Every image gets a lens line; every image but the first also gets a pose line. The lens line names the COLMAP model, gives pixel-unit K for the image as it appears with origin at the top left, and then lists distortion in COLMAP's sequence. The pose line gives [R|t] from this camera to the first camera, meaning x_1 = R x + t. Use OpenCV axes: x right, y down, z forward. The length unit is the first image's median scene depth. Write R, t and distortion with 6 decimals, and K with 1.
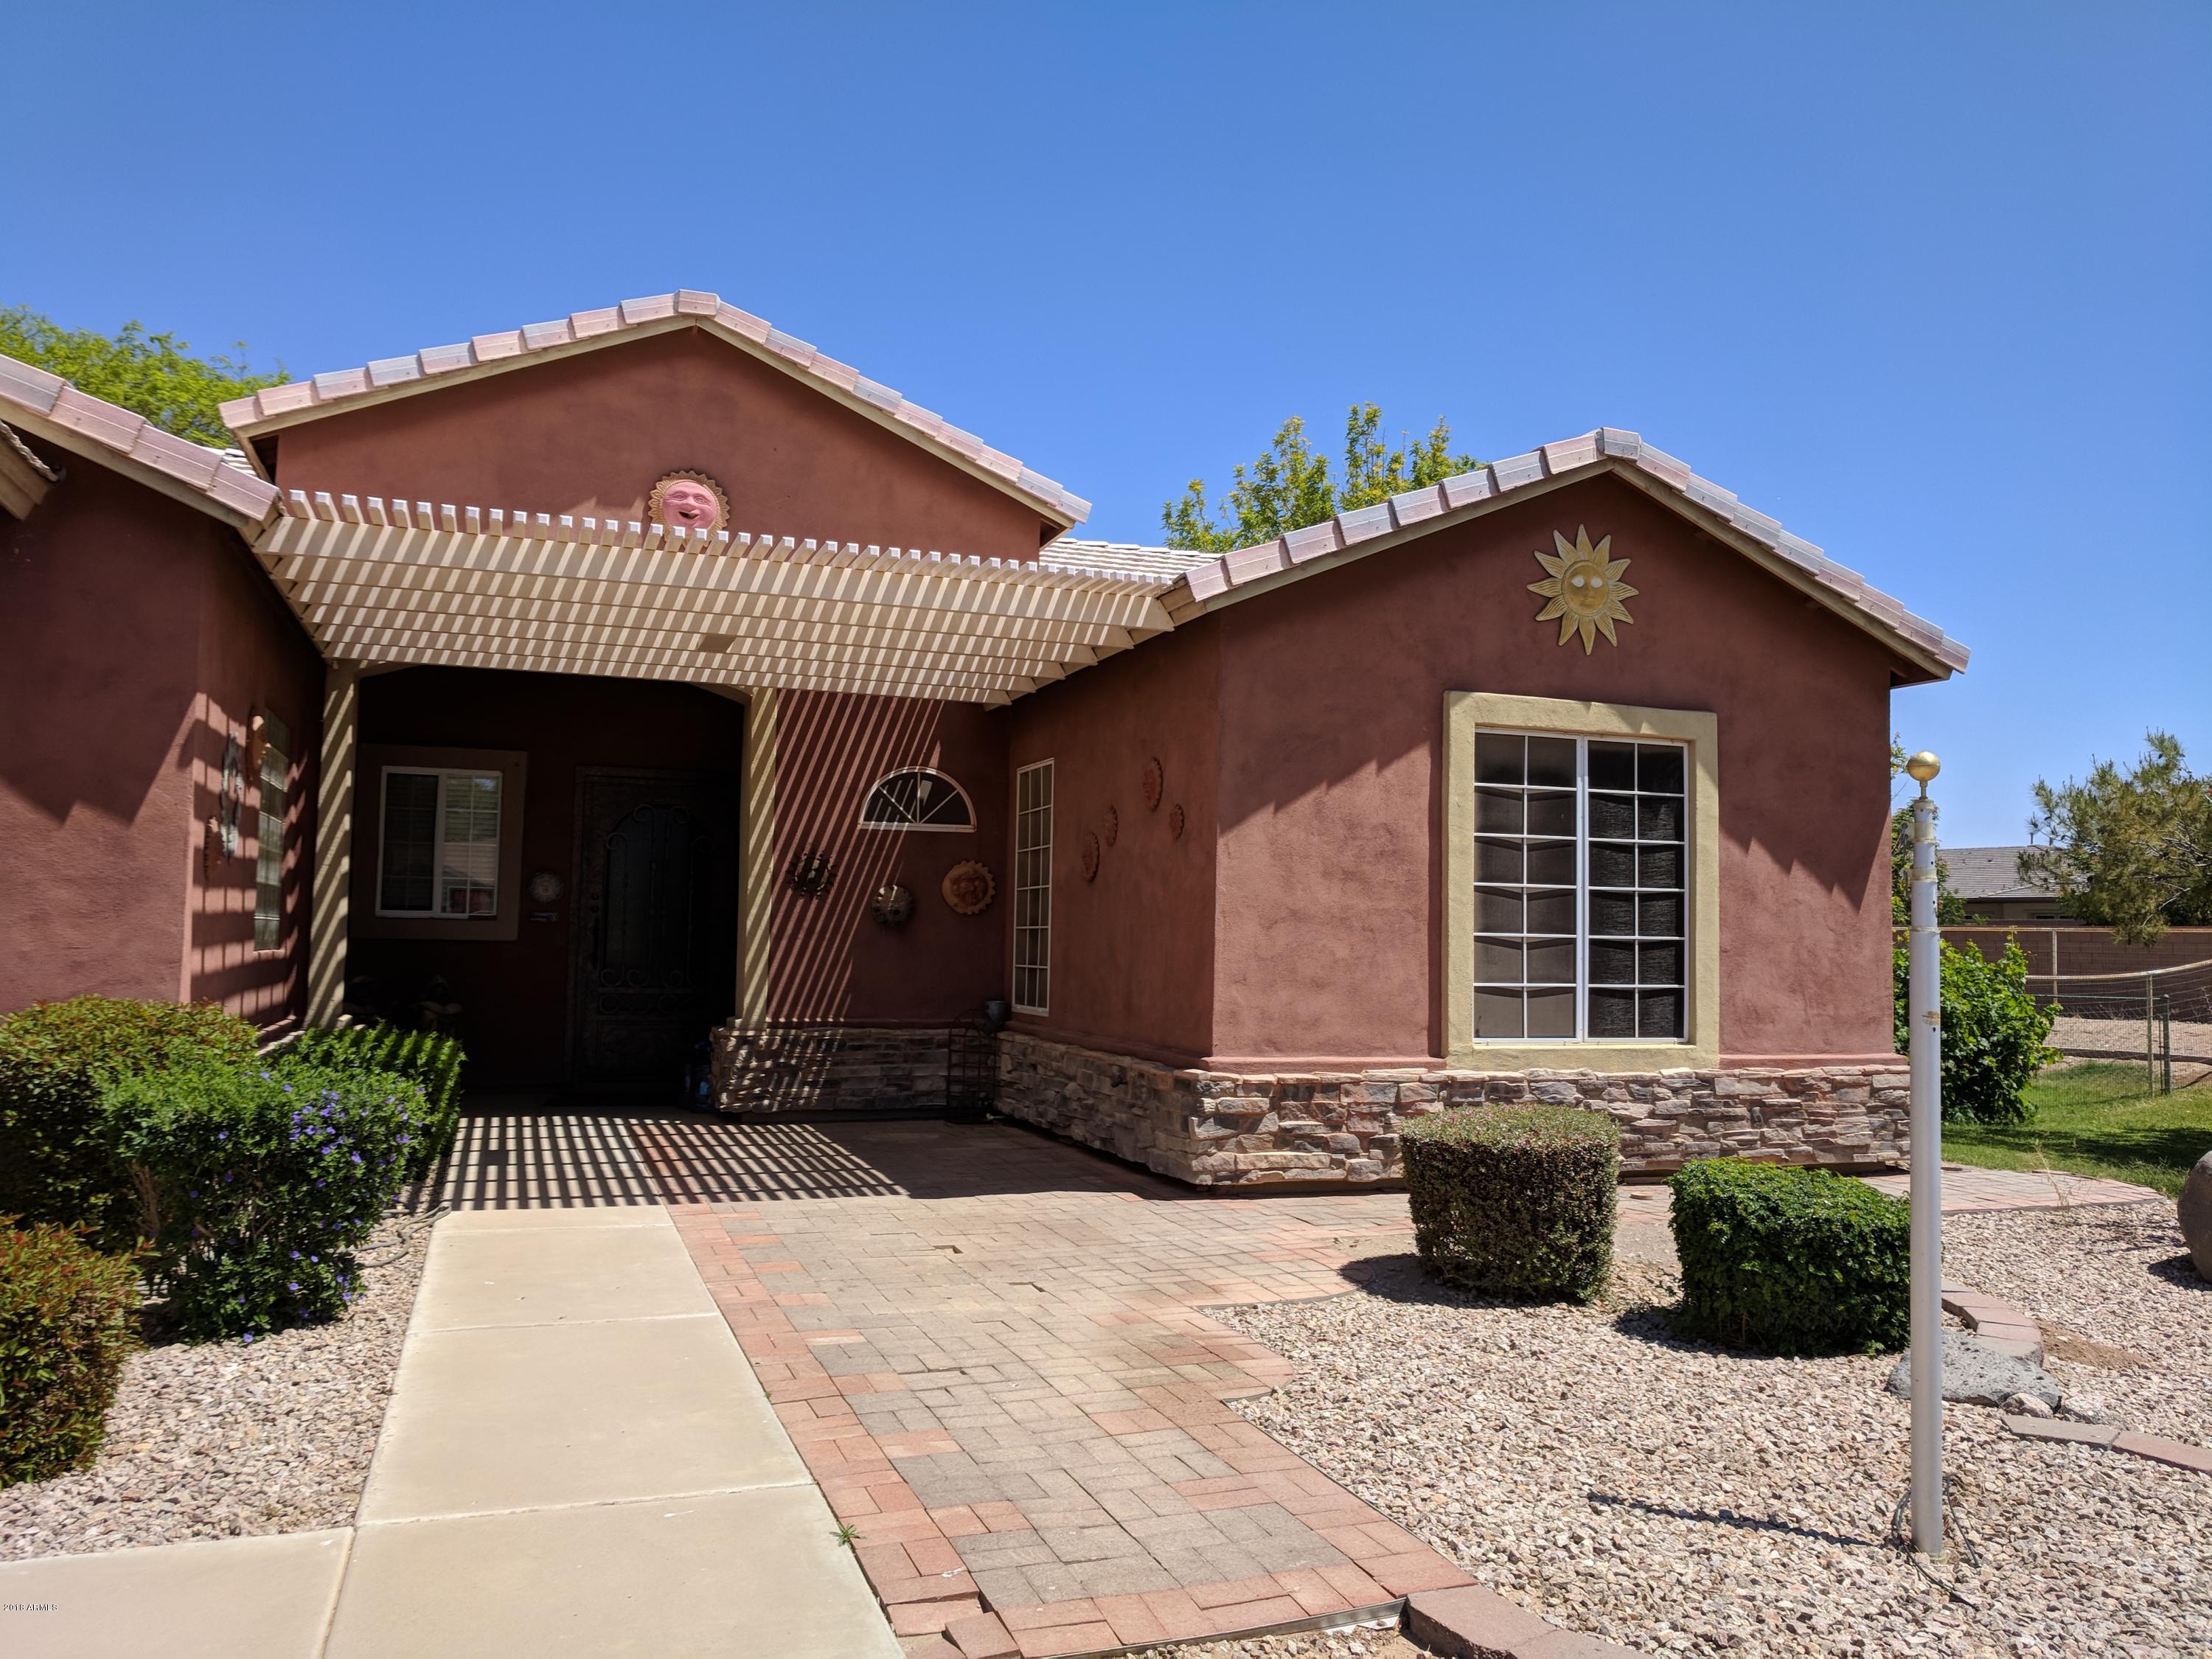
lens RADIAL K [[1702.7, 0, 1125.7], [0, 1702.7, 833.2], [0, 0, 1]] dist [0.006808, 0.021080]
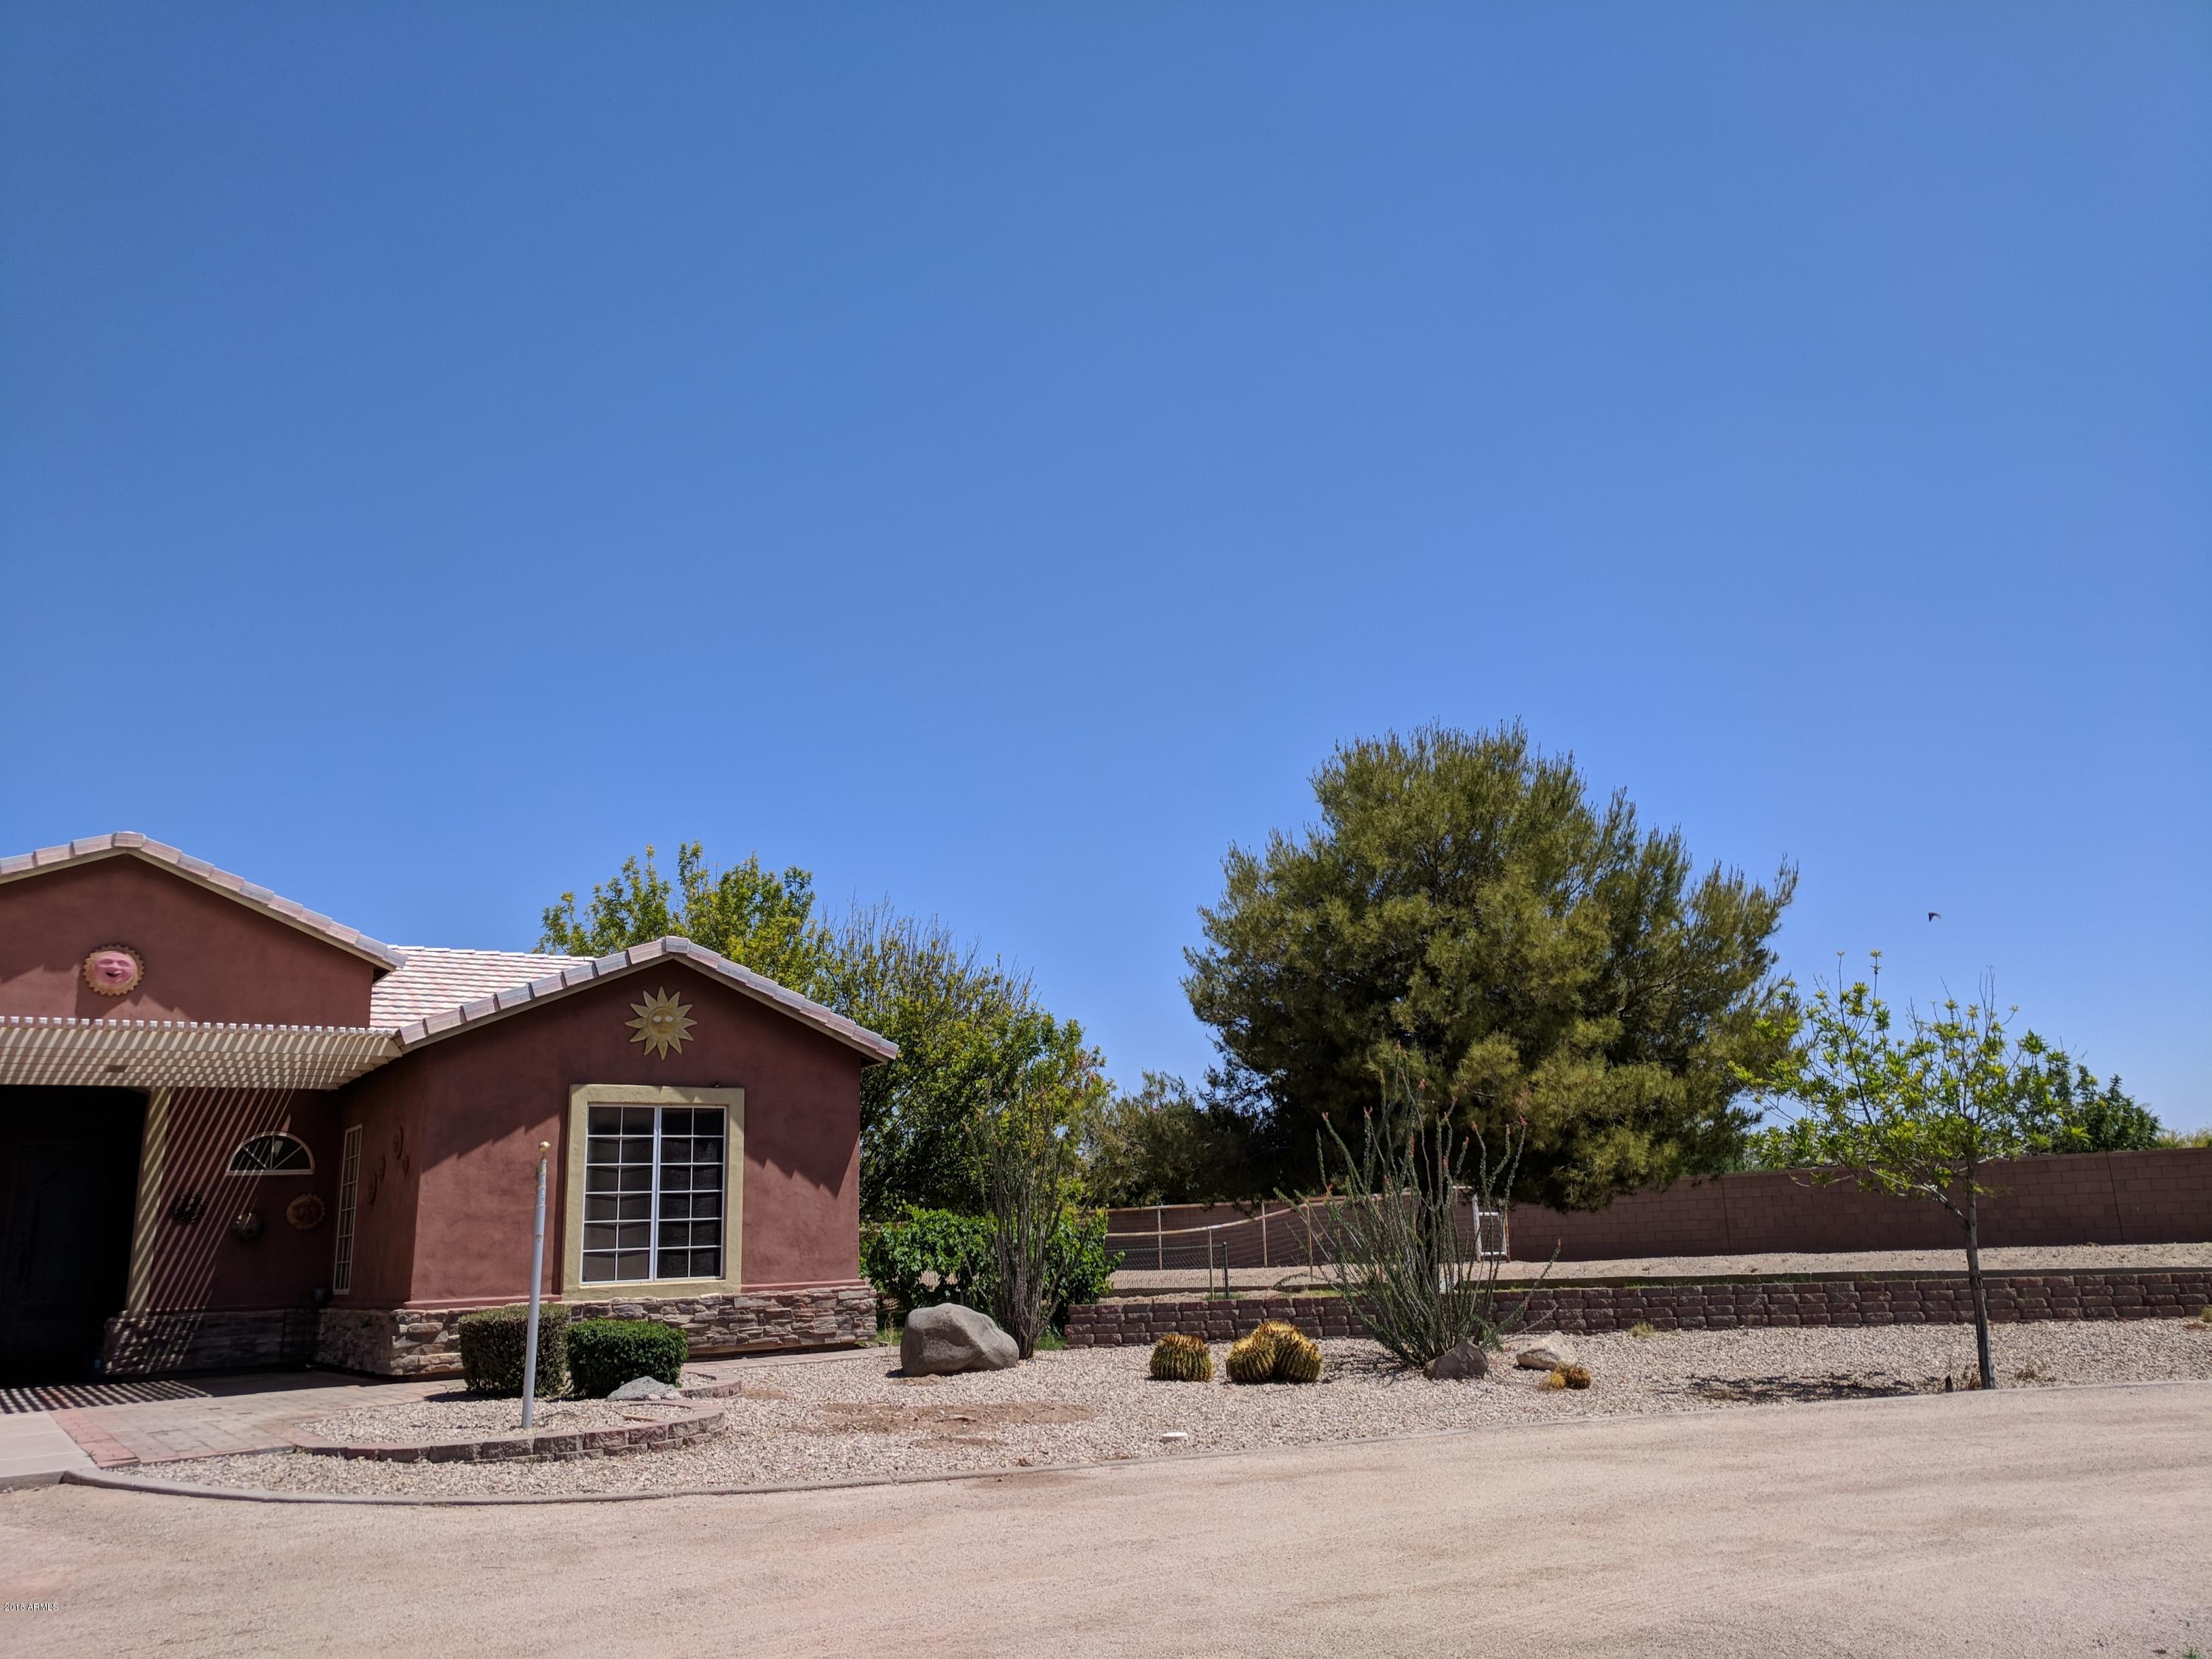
lens RADIAL K [[1702.7, 0, 1140.9], [0, 1702.7, 812.9], [0, 0, 1]] dist [0.006808, 0.021080]
pose [[0.966672, 0.008179, 0.255886, 0.289620], [0.040190, 0.982250, -0.183223, -0.010115], [-0.252842, 0.187400, 0.949185, -0.865139]]
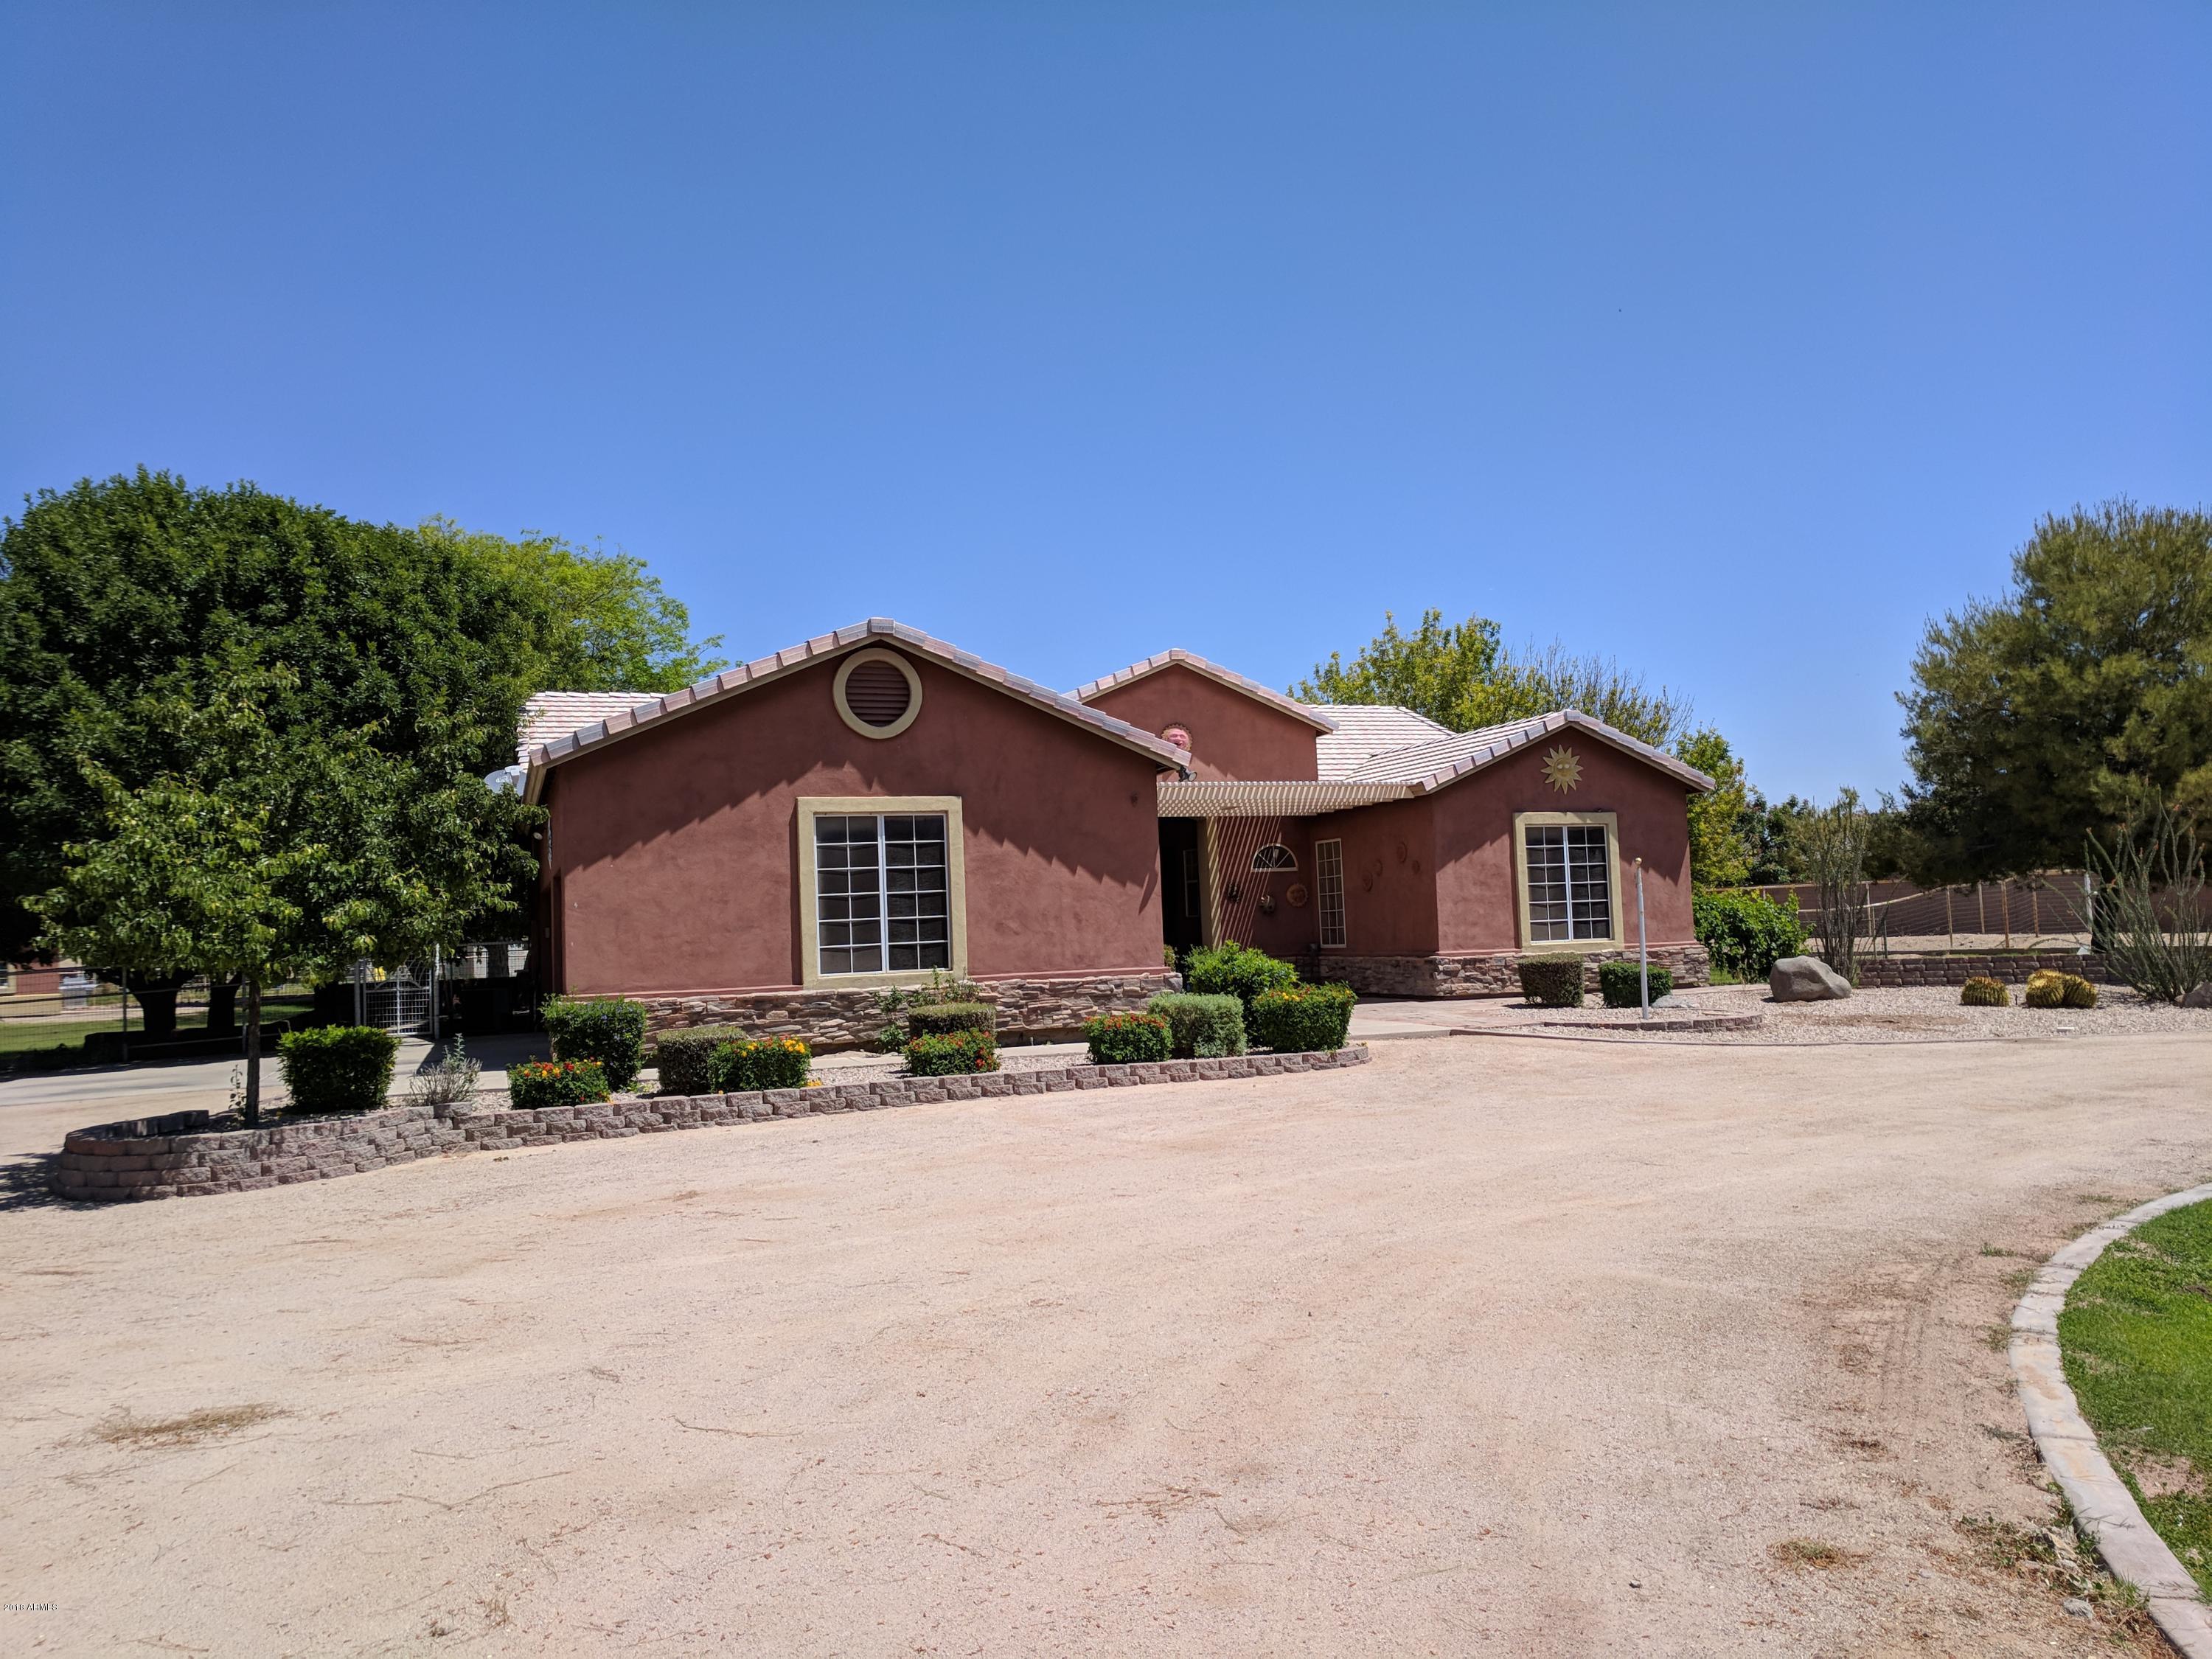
lens RADIAL K [[1702.7, 0, 1124.4], [0, 1702.7, 826.5], [0, 0, 1]] dist [0.006808, 0.021080]
pose [[0.998547, -0.053418, 0.007039, -0.420288], [0.053432, 0.998570, -0.001733, -0.085023], [-0.006936, 0.002107, 0.999974, -1.589093]]
